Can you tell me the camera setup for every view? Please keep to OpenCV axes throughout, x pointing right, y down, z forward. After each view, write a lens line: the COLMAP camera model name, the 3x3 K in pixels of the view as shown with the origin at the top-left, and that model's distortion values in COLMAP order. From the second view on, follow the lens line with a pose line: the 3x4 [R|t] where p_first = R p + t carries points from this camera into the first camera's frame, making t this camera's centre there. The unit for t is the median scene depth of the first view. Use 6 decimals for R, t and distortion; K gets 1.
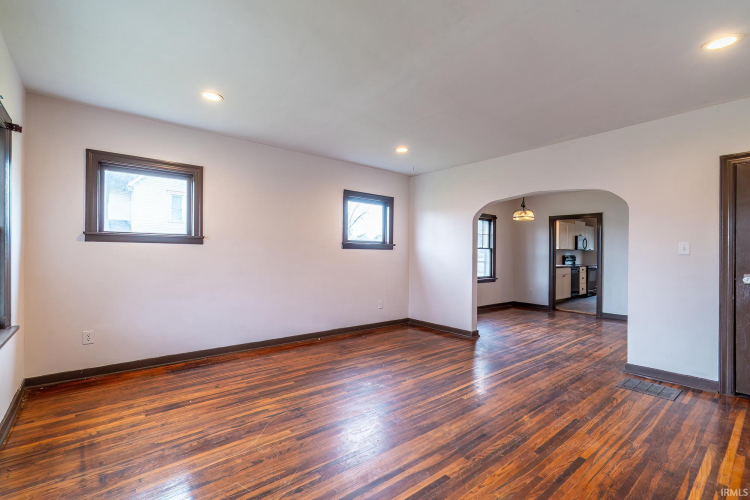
lens RADIAL K [[329.6, 0, 360.3], [0, 329.6, 253.1], [0, 0, 1]] dist [-0.002236, -0.000286]
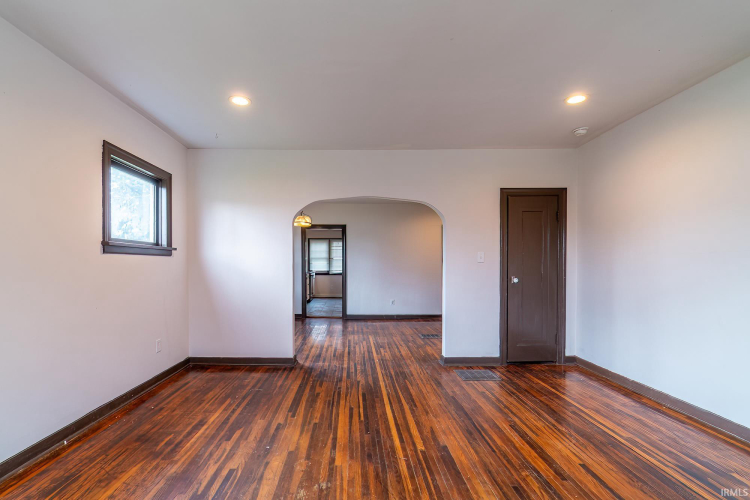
lens RADIAL K [[348.0, 0, 346.9], [0, 348.0, 267.4], [0, 0, 1]] dist [-0.001026, 0.000001]
pose [[0.631003, -0.014863, 0.775638, -0.322435], [0.001659, 0.999840, 0.017810, -0.000154], [-0.775779, -0.009951, 0.630927, 0.479187]]
